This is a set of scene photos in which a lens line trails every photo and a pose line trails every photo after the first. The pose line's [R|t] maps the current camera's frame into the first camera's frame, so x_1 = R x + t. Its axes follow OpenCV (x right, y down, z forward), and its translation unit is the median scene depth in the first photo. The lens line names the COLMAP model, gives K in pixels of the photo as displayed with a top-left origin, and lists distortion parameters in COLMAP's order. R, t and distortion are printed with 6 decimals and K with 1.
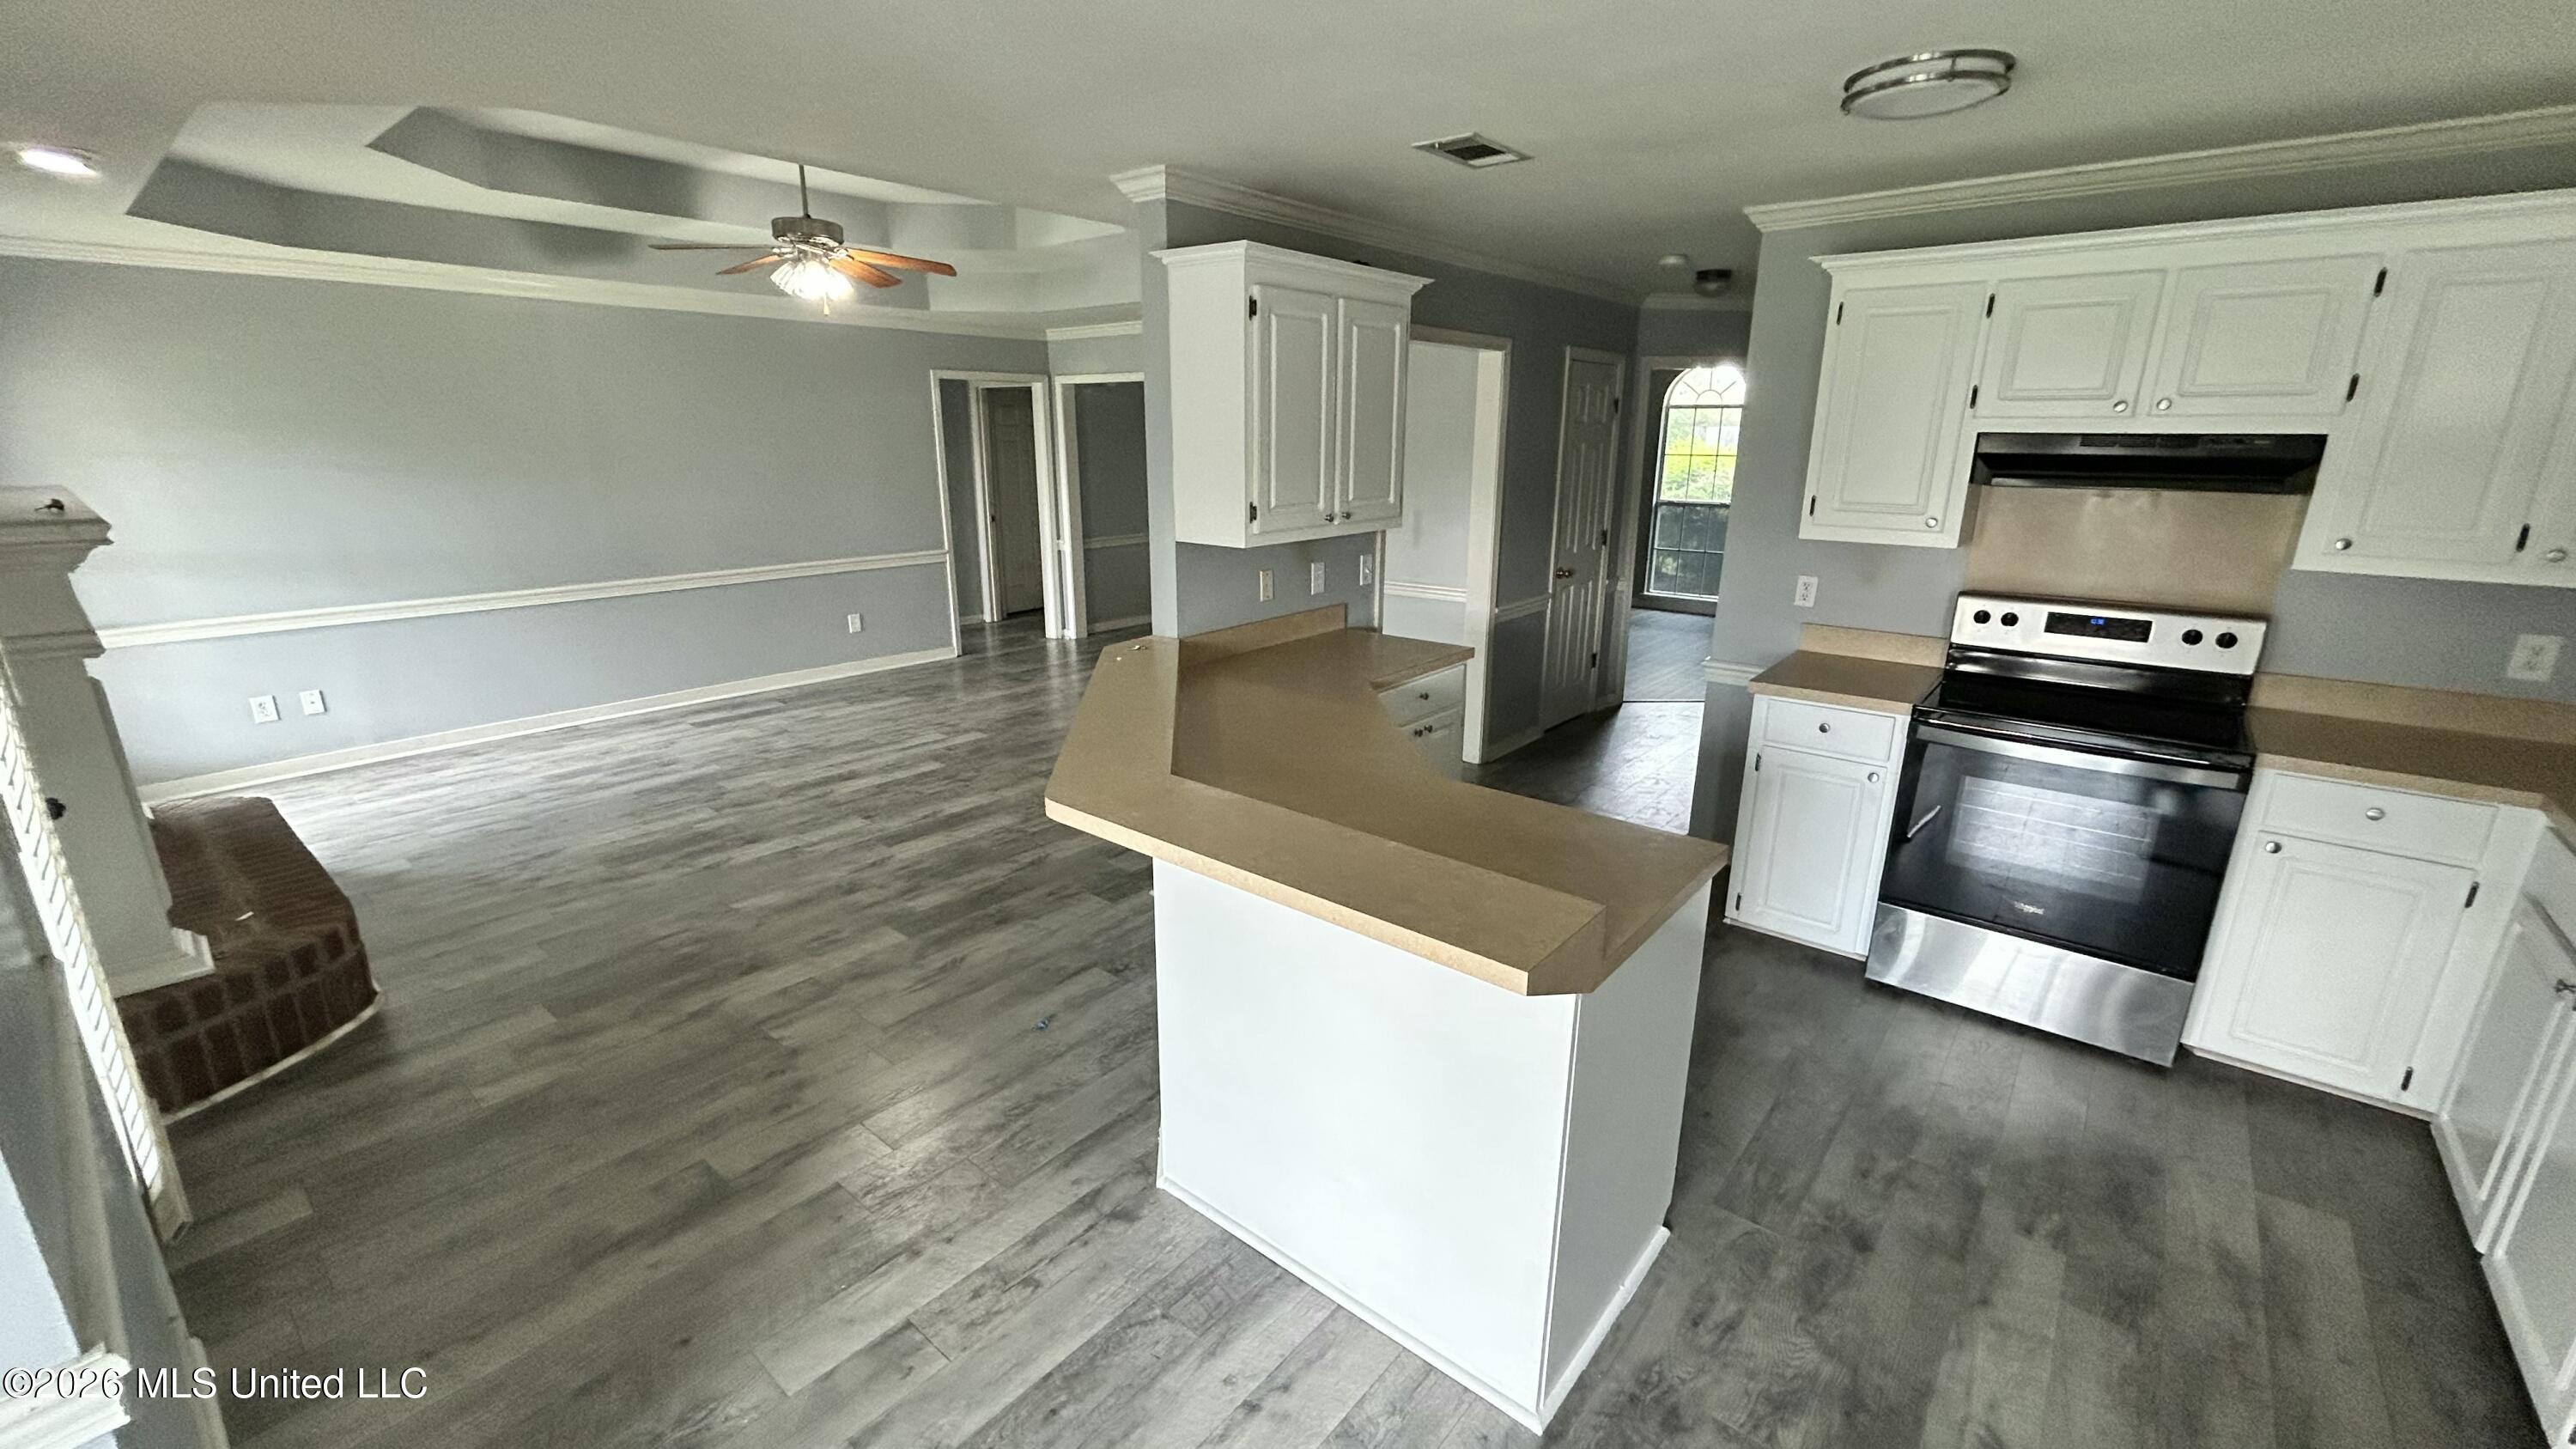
lens RADIAL K [[1039.2, 0, 1286.0], [0, 1039.2, 732.7], [0, 0, 1]] dist [0.000071, 0.000116]
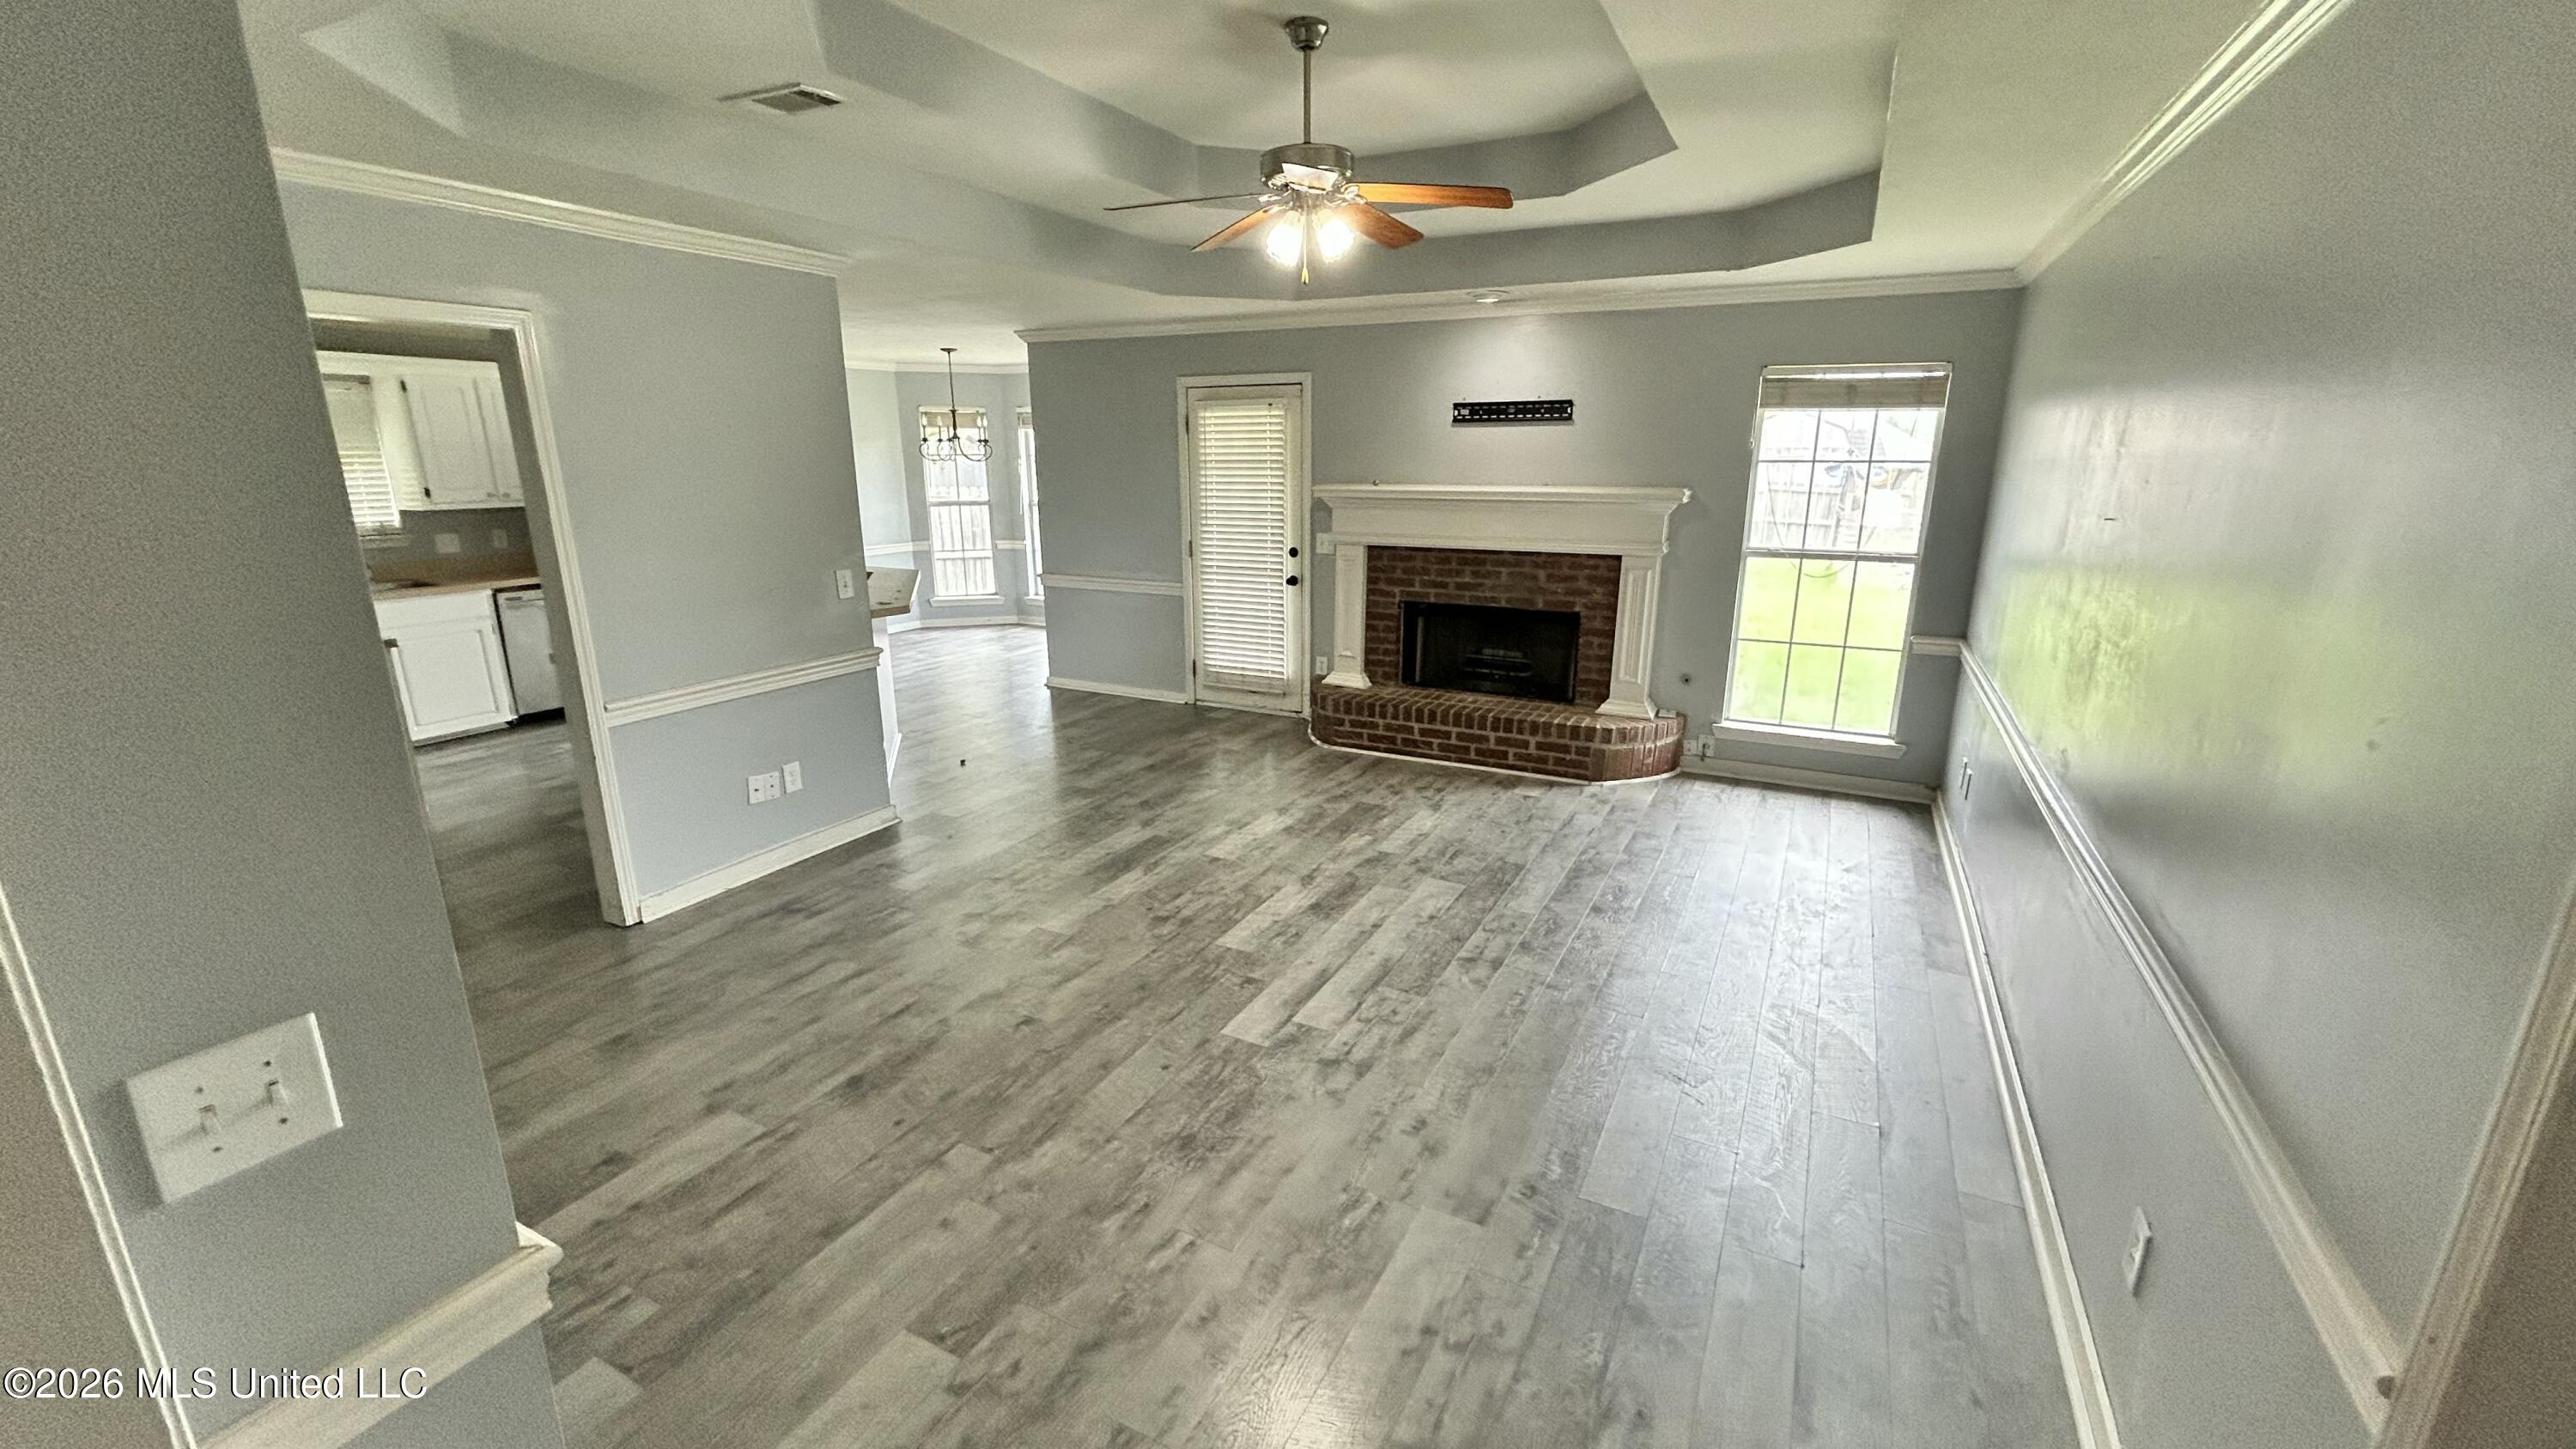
lens RADIAL K [[1039.2, 0, 1288.5], [0, 1039.2, 721.0], [0, 0, 1]] dist [0.000071, 0.000116]
pose [[-0.976080, 0.057400, -0.209696, -0.246651], [-0.060924, 0.853660, 0.517255, -0.467409], [0.208700, 0.517658, -0.829744, 1.554755]]
